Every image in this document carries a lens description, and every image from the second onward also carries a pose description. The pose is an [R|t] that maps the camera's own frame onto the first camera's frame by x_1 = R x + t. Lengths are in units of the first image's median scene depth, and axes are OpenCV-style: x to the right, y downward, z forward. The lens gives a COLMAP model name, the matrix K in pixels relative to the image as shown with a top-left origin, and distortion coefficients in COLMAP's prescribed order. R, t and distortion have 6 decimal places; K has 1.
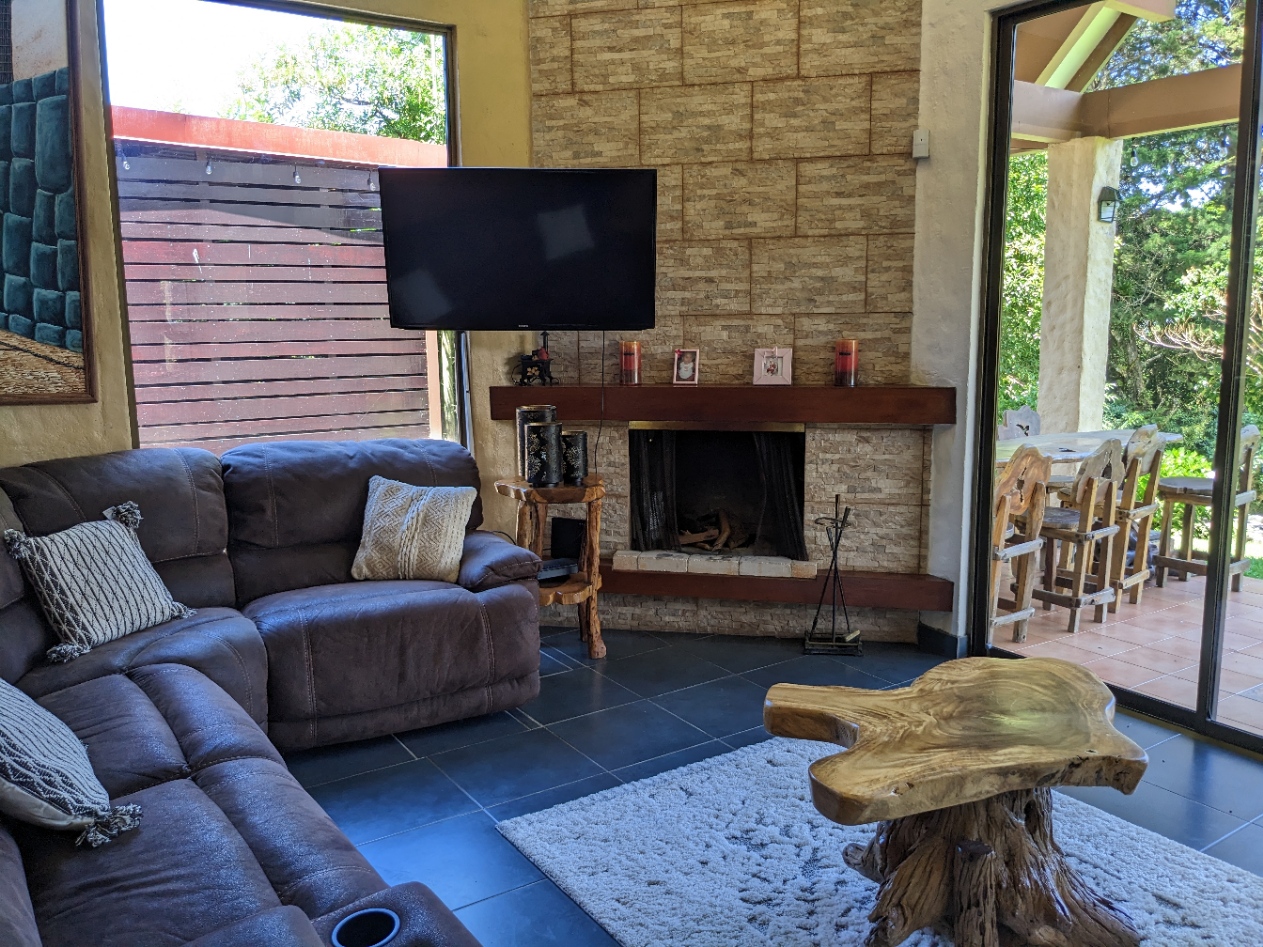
lens RADIAL K [[1010.7, 0, 628.4], [0, 1010.7, 479.1], [0, 0, 1]] dist [0.038150, -0.070137]
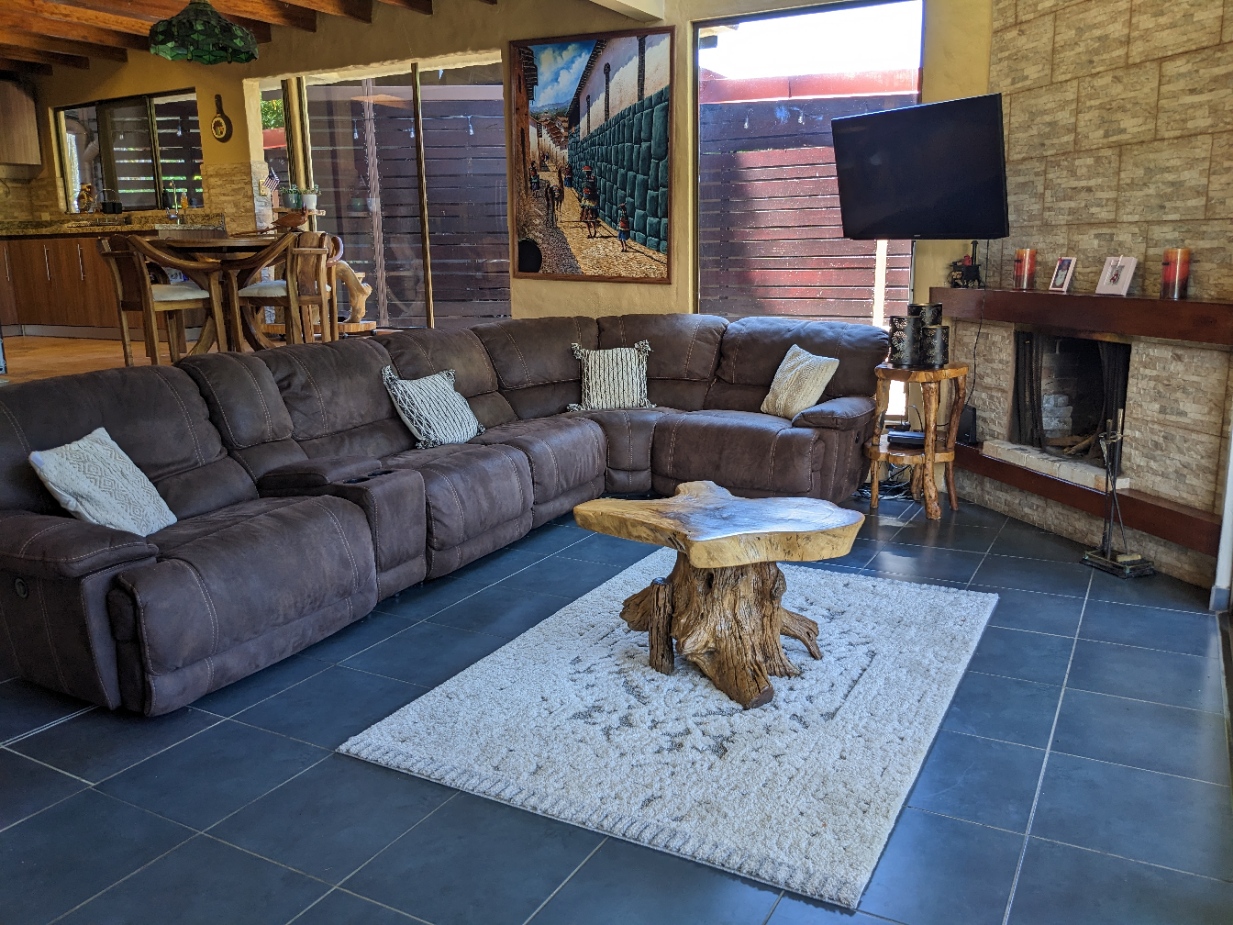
lens RADIAL K [[986.7, 0, 641.6], [0, 986.7, 447.3], [0, 0, 1]] dist [0.038150, -0.070137]
pose [[0.487372, 0.176243, -0.855223, 0.781650], [-0.126883, 0.983318, 0.130333, -0.014059], [0.863927, 0.044993, 0.501604, 0.121693]]
